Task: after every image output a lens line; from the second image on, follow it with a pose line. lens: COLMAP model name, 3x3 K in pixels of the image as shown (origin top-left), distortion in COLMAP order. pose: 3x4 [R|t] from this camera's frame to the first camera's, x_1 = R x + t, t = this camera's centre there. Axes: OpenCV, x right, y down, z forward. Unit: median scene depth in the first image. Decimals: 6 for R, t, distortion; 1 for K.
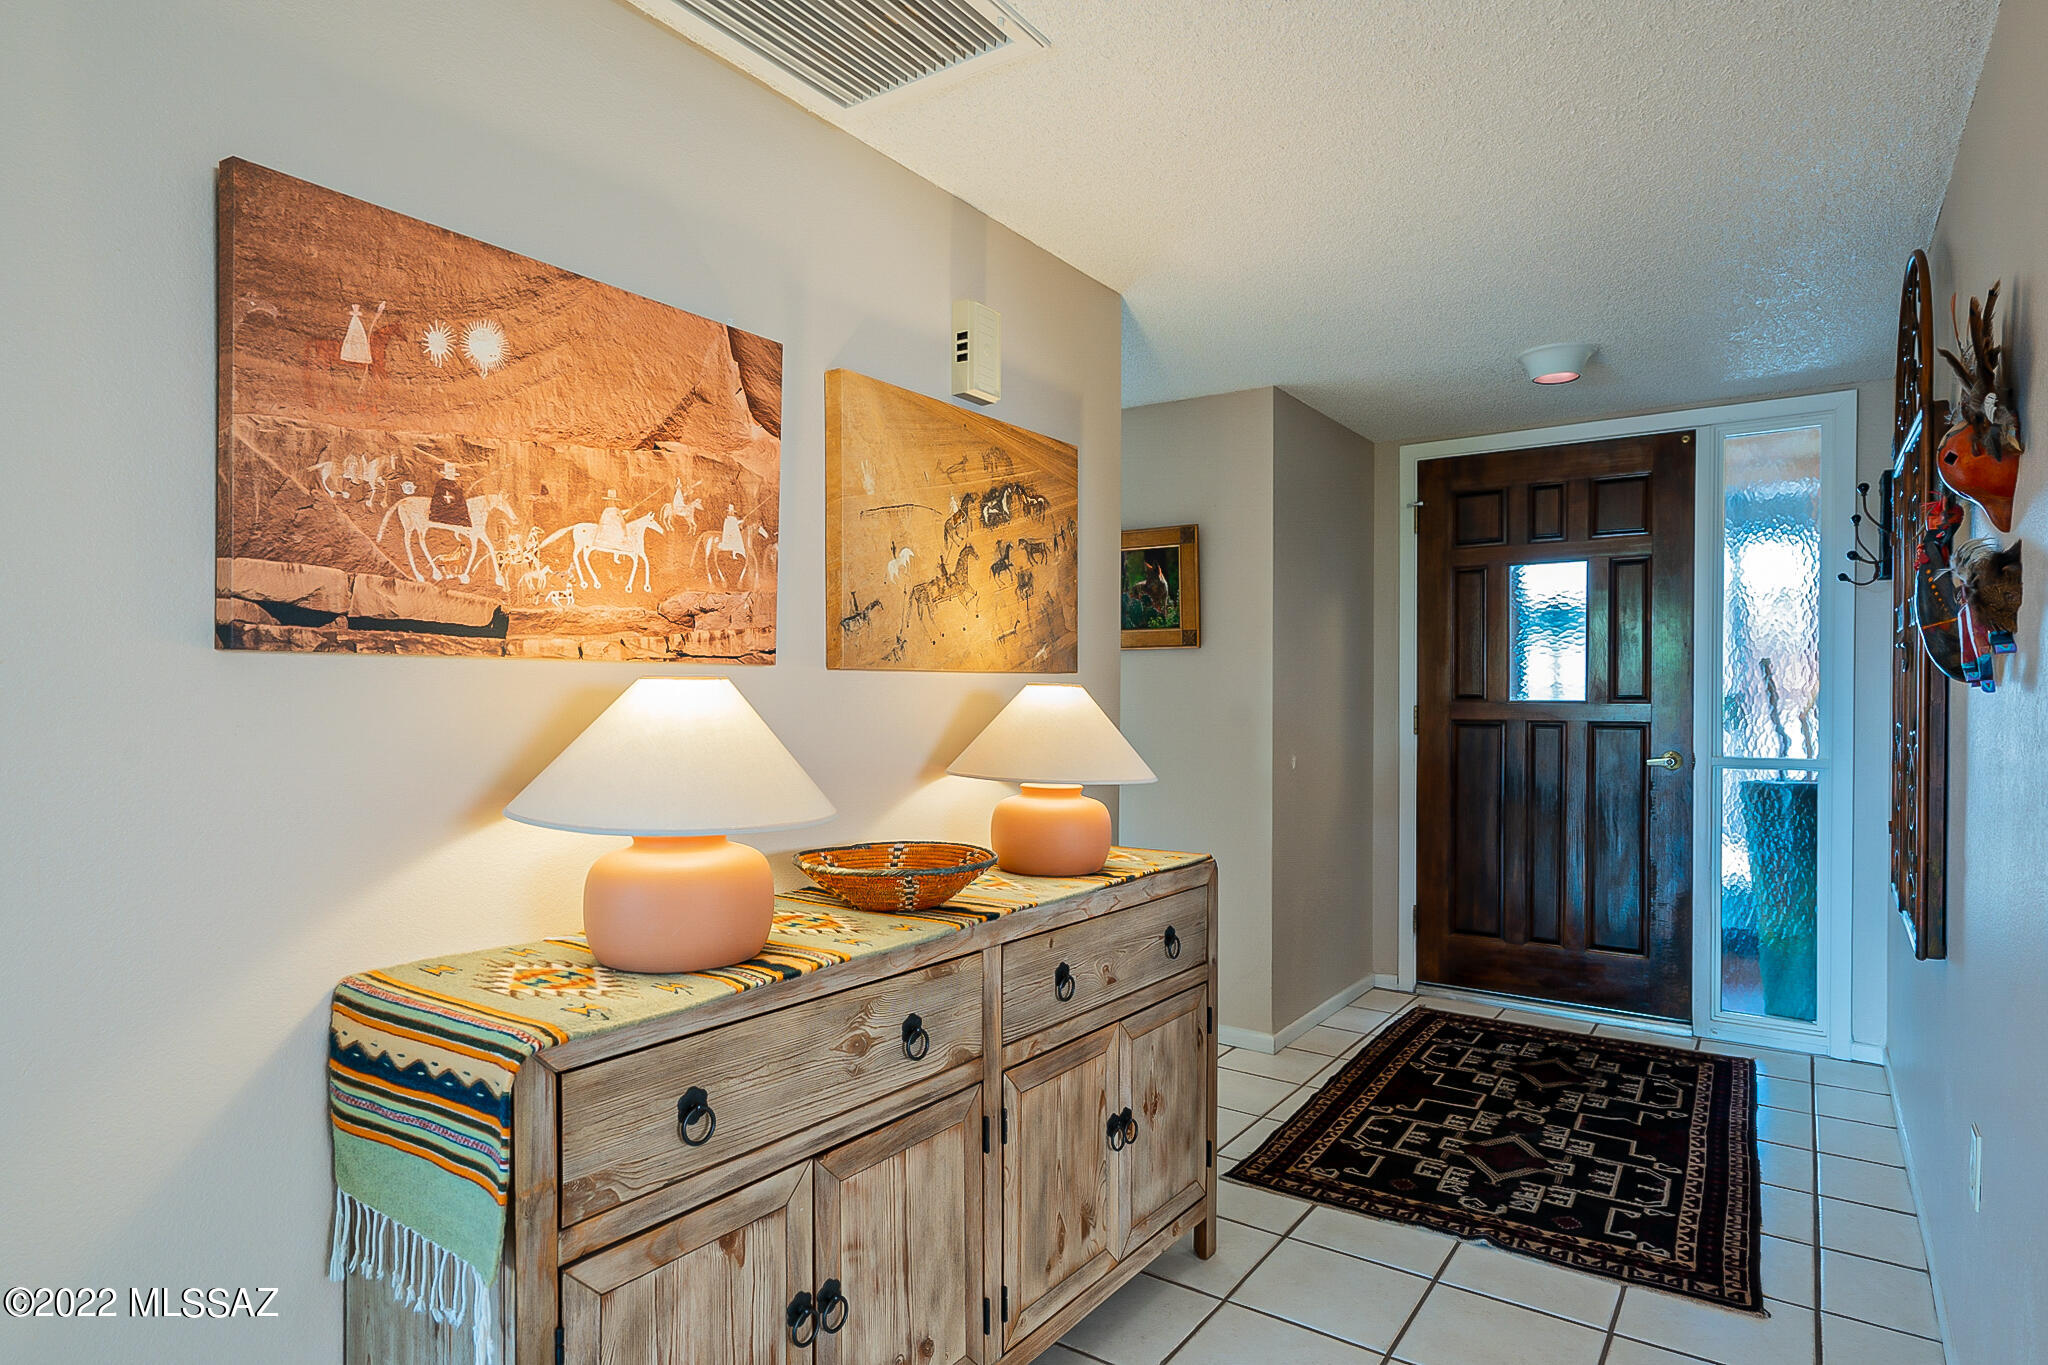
lens RADIAL K [[1165.7, 0, 1027.9], [0, 1165.7, 697.1], [0, 0, 1]] dist [0.001628, 0.000102]
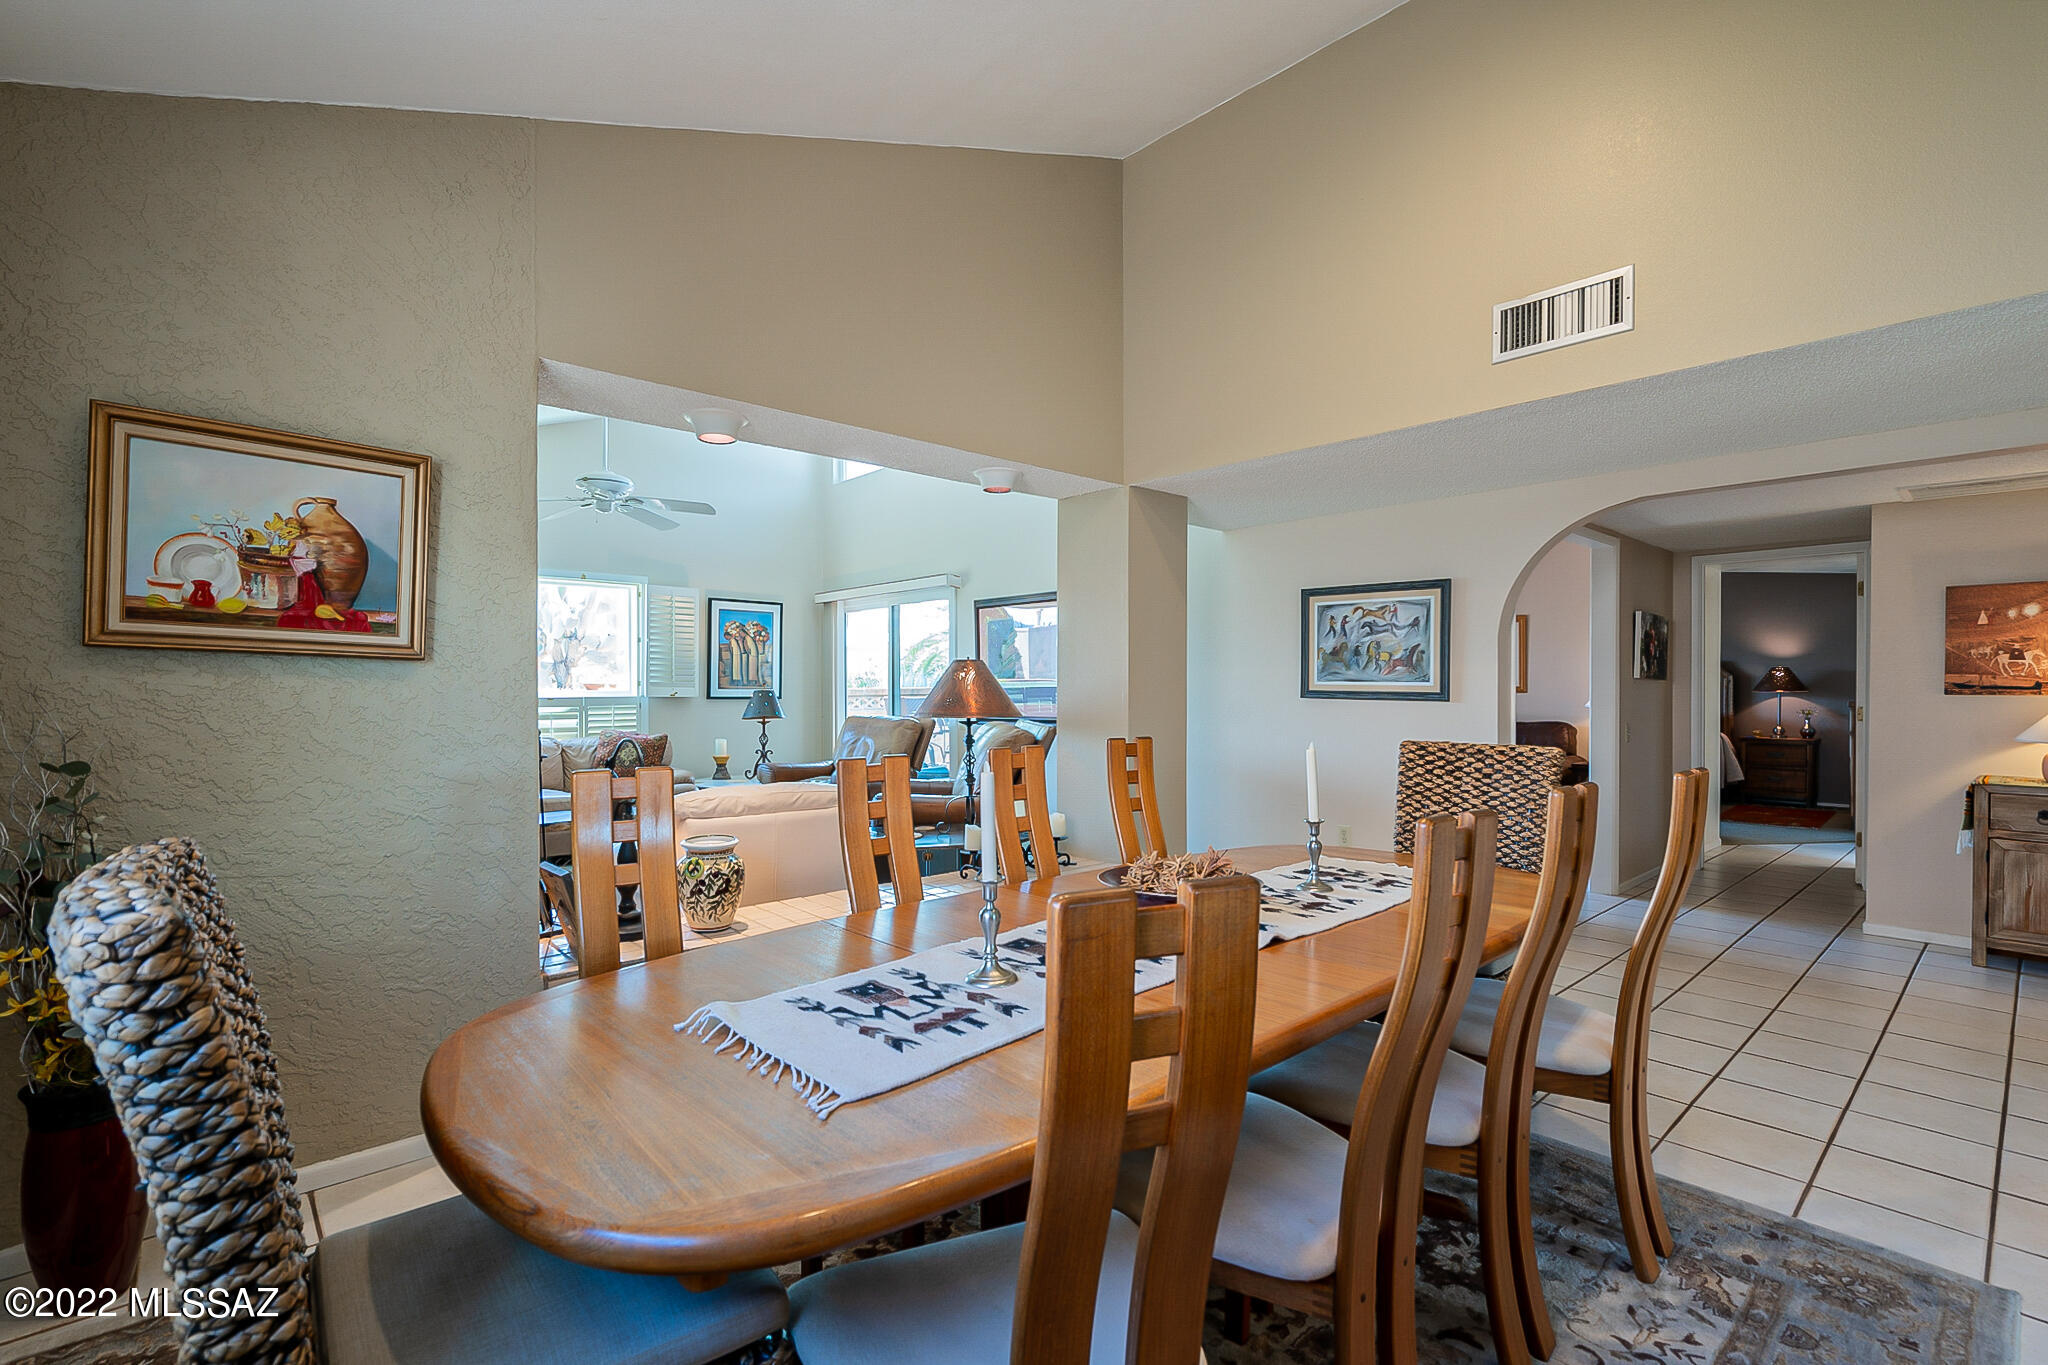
lens RADIAL K [[929.9, 0, 1031.8], [0, 929.9, 685.9], [0, 0, 1]] dist [-0.002191, 0.000304]
pose [[-0.245794, -0.000765, -0.969322, 3.289727], [-0.010195, 0.999946, 0.001796, -0.039223], [0.969269, 0.010323, -0.245788, -1.387734]]
